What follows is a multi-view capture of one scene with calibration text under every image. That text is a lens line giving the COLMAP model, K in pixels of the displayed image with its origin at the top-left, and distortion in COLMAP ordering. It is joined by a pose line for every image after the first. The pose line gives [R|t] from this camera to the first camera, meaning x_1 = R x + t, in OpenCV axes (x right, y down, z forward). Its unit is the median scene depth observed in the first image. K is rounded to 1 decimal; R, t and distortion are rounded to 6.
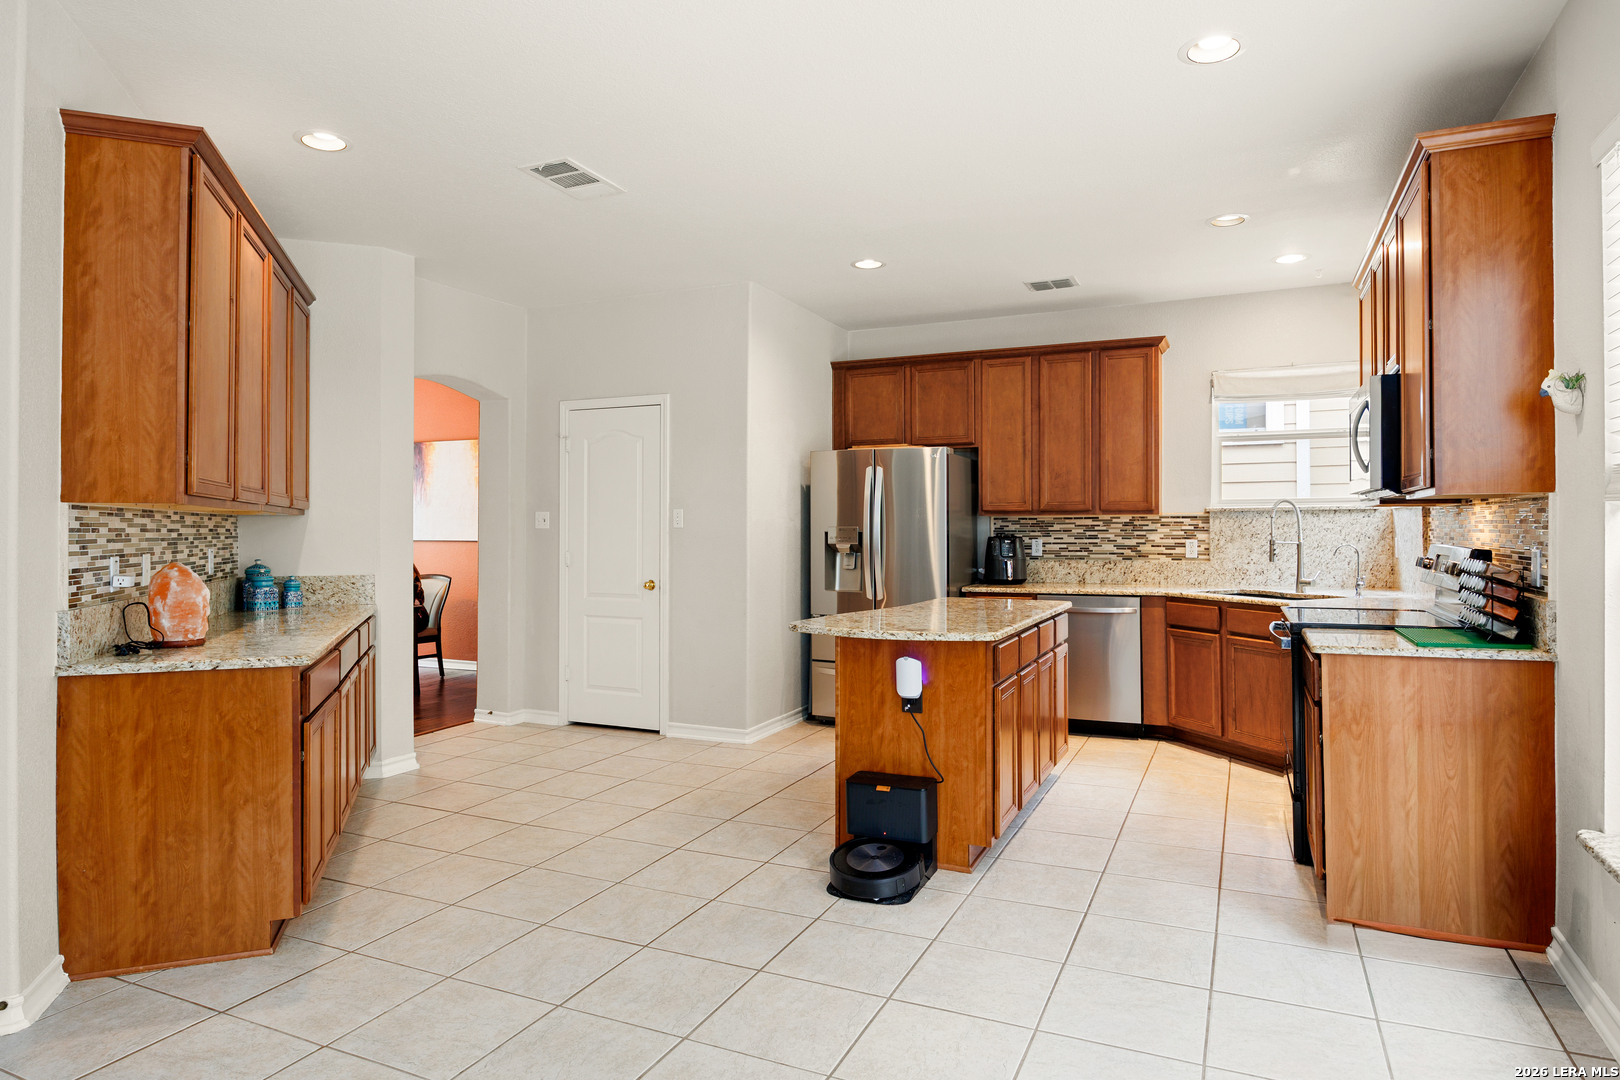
lens RADIAL K [[926.1, 0, 815.8], [0, 926.1, 526.7], [0, 0, 1]] dist [-0.027577, -0.001703]
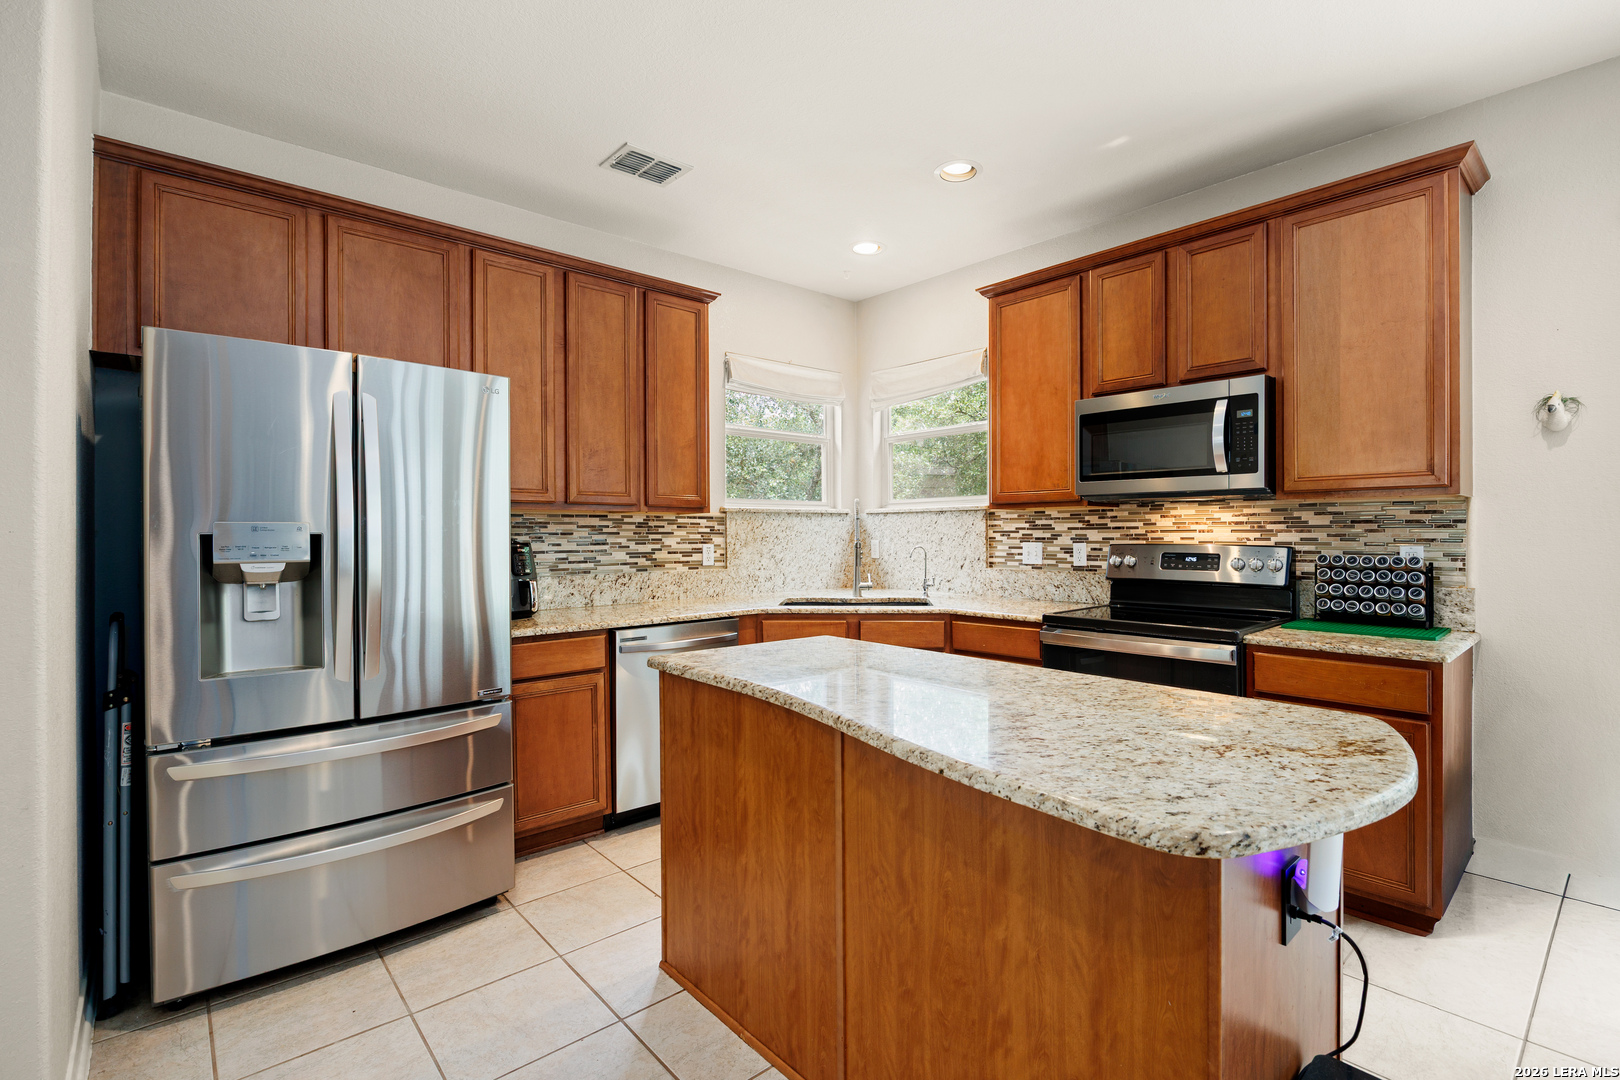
lens RADIAL K [[740.6, 0, 818.2], [0, 740.6, 537.0], [0, 0, 1]] dist [-0.014490, 0.001535]
pose [[0.401755, -0.002155, 0.915745, -0.175485], [-0.000503, 0.999997, 0.002574, 0.005577], [-0.915747, -0.001494, 0.401752, 0.629290]]
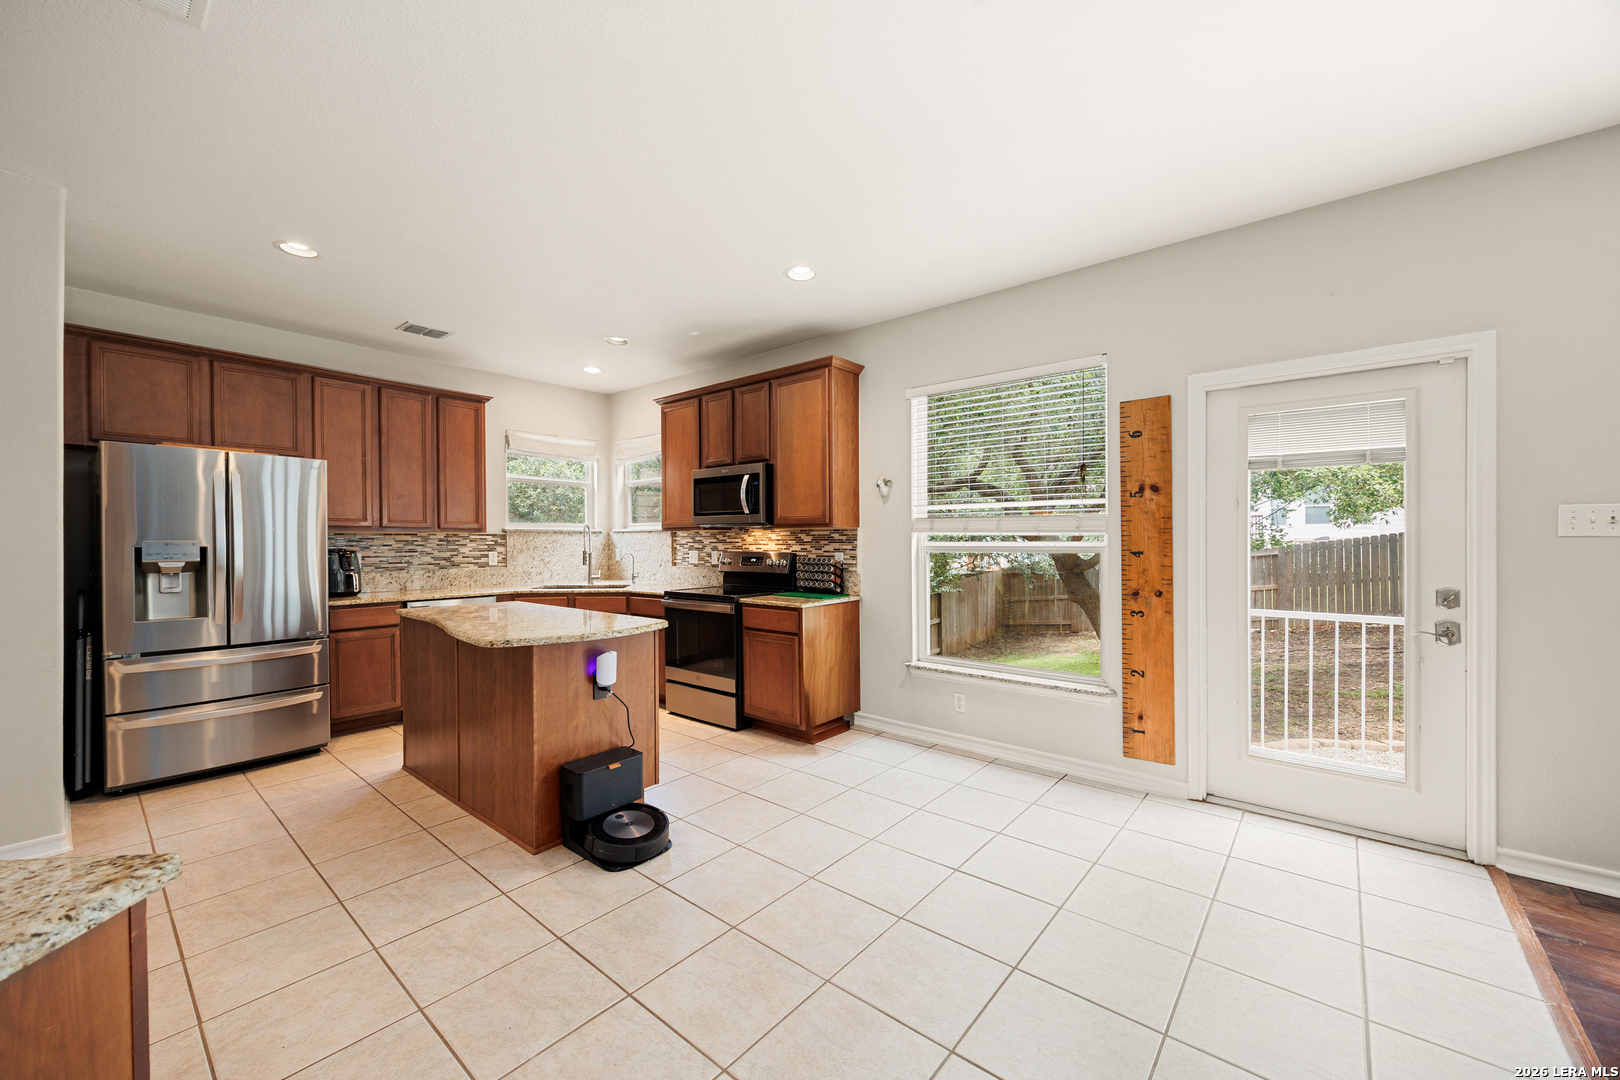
lens RADIAL K [[629.6, 0, 803.0], [0, 629.6, 548.1], [0, 0, 1]] dist [0.001064, -0.000880]
pose [[0.273797, -0.006172, 0.961768, -0.349849], [-0.001159, 0.999977, 0.006747, 0.001805], [-0.961787, -0.002962, 0.273784, 0.311765]]
